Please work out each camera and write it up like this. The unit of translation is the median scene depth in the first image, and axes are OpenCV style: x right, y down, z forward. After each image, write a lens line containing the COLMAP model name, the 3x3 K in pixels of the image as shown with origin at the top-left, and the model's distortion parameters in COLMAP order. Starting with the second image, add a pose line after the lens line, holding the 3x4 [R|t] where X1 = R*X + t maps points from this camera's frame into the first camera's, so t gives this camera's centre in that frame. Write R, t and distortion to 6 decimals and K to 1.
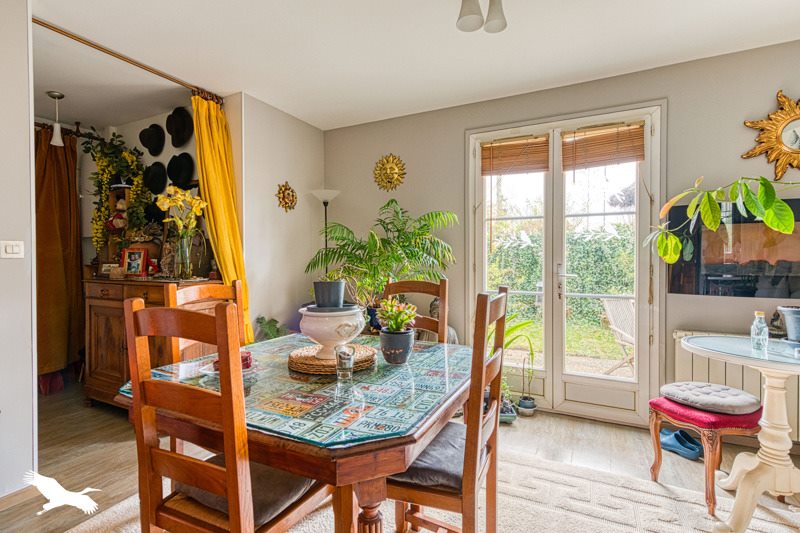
lens RADIAL K [[380.1, 0, 402.0], [0, 380.1, 265.6], [0, 0, 1]] dist [-0.000369, -0.000023]
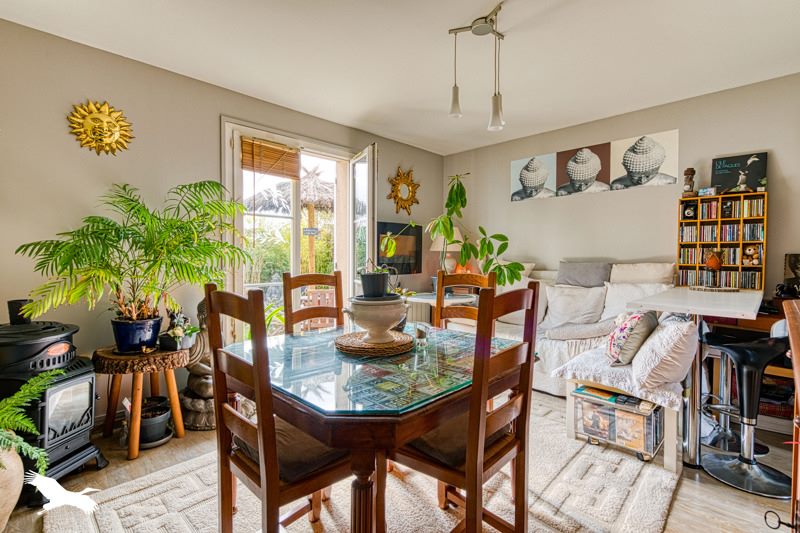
lens RADIAL K [[380.1, 0, 400.9], [0, 380.1, 263.5], [0, 0, 1]] dist [-0.000369, -0.000023]
pose [[0.317428, -0.013586, 0.948185, -0.606424], [0.005031, 0.999907, 0.012642, 0.001044], [-0.948269, 0.000758, 0.317467, 0.291723]]
